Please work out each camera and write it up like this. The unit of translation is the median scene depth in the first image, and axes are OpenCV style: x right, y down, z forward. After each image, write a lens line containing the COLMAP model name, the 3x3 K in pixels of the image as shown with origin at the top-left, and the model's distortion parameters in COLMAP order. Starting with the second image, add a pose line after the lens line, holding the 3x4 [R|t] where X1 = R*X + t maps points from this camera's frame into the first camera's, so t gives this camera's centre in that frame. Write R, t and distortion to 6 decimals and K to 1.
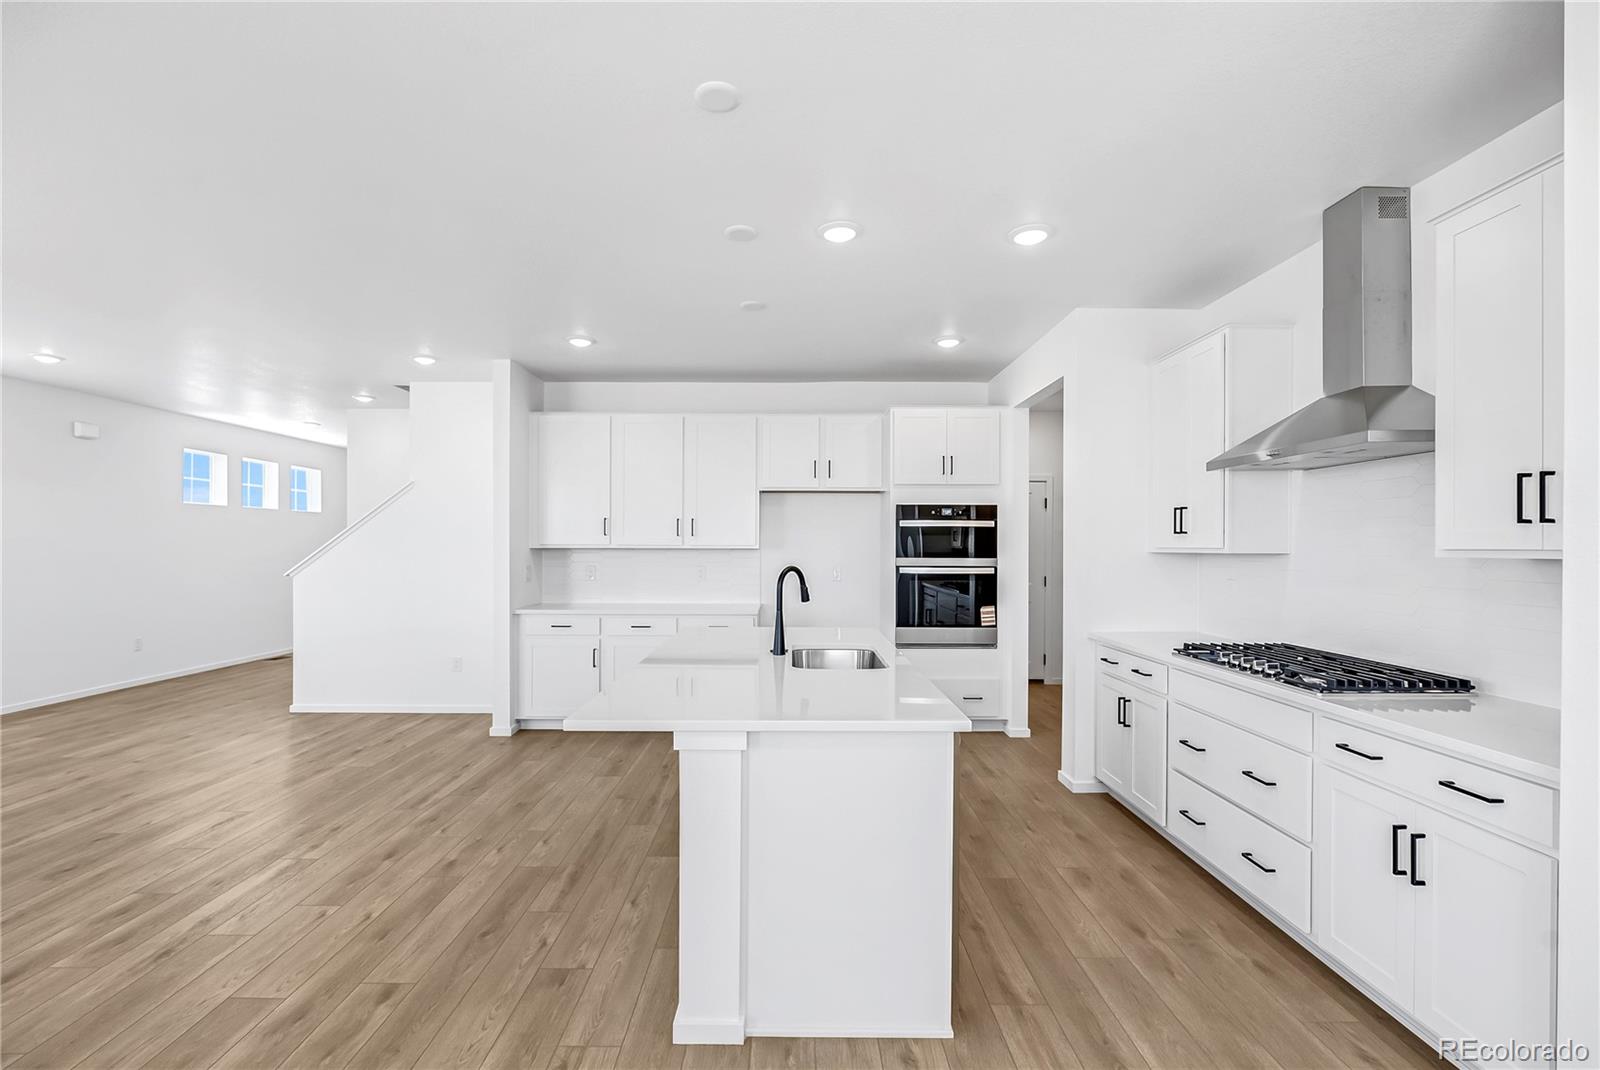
lens RADIAL K [[722.3, 0, 791.7], [0, 722.3, 540.6], [0, 0, 1]] dist [-0.002107, -0.000450]
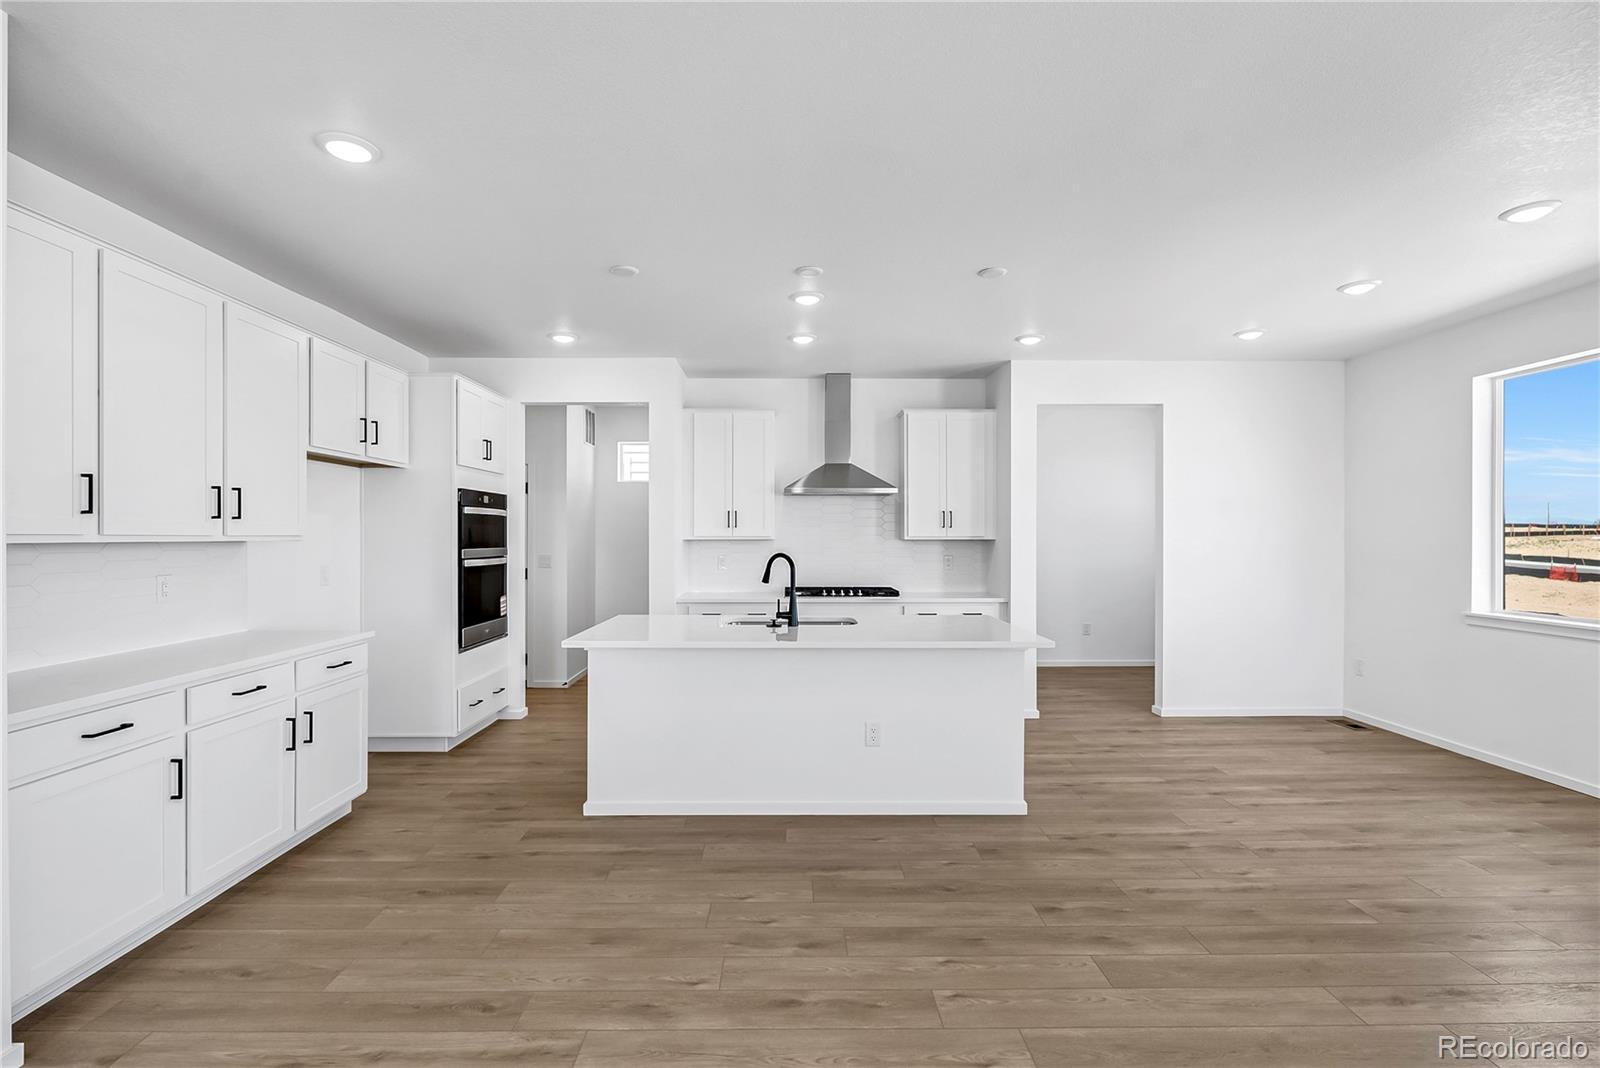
lens RADIAL K [[731.0, 0, 800.0], [0, 731.0, 534.0], [0, 0, 1]] dist [-0.006111, 0.000124]
pose [[-0.019282, -0.001319, 0.999813, -0.931075], [-0.006337, 0.999979, 0.001197, 0.002381], [-0.999794, -0.006313, -0.019290, 0.761147]]
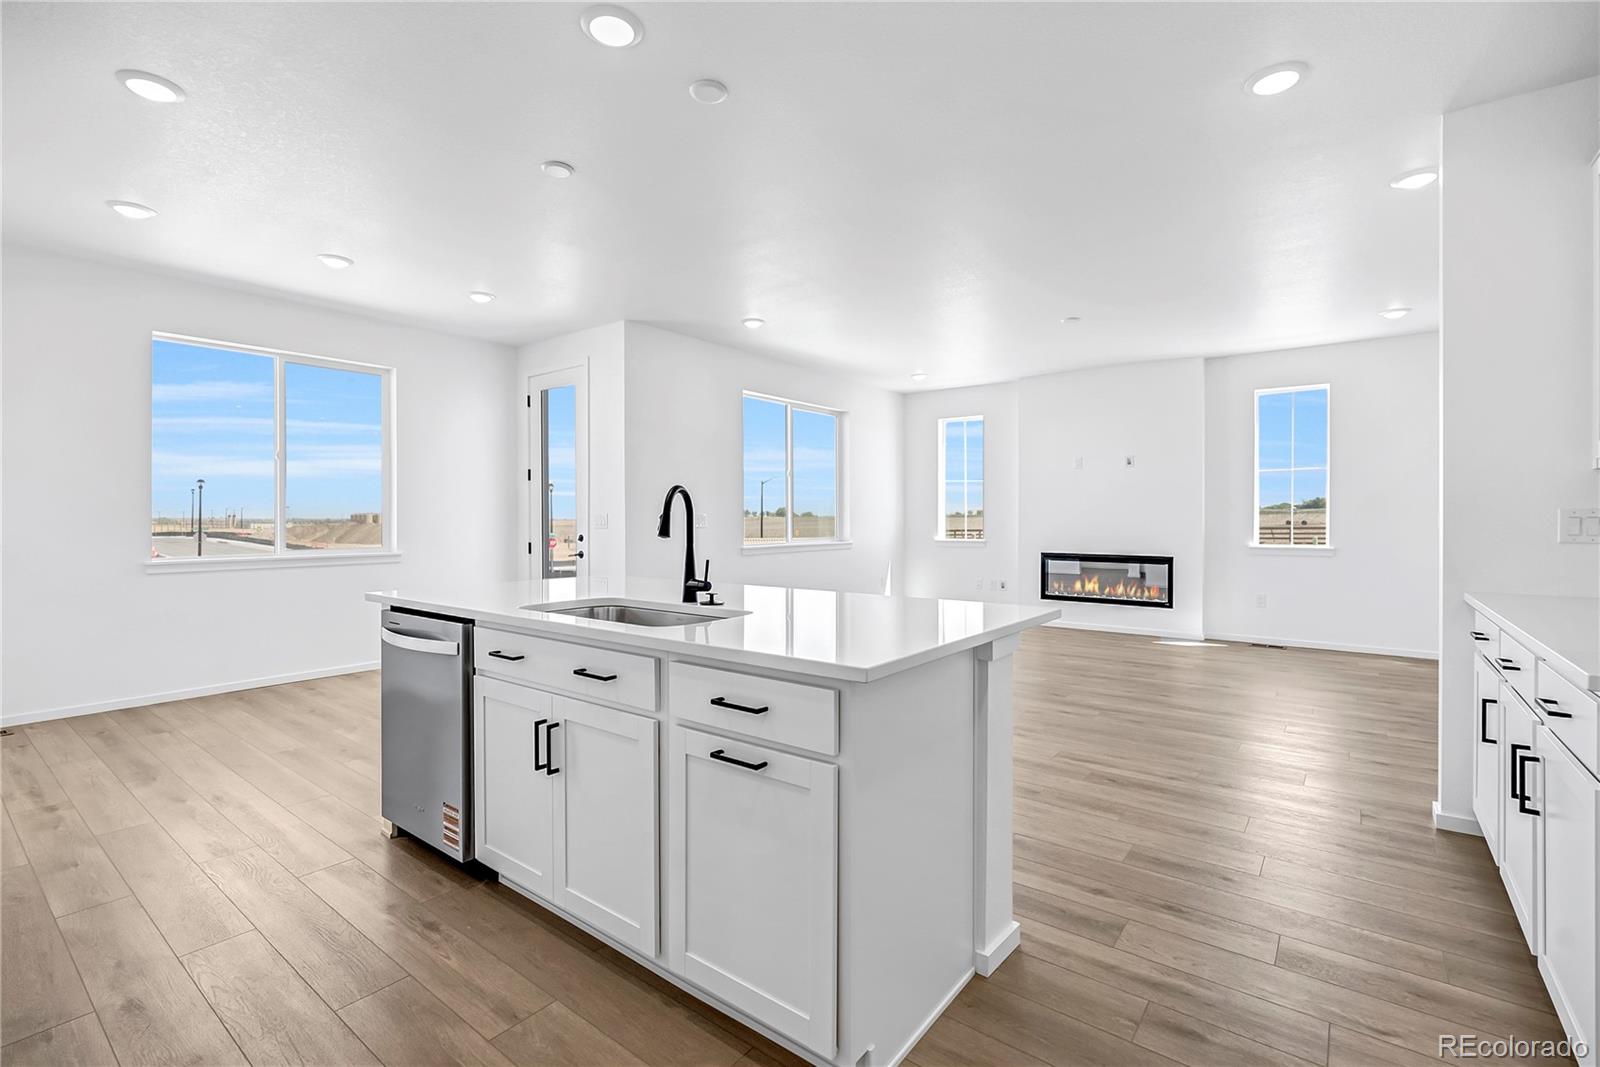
lens RADIAL K [[718.2, 0, 796.9], [0, 718.2, 534.5], [0, 0, 1]] dist [-0.002370, -0.000377]
pose [[-0.612620, 0.015724, -0.790221, 0.382334], [0.002136, 0.999831, 0.018239, 0.054858], [0.790374, 0.009486, -0.612551, 1.165550]]
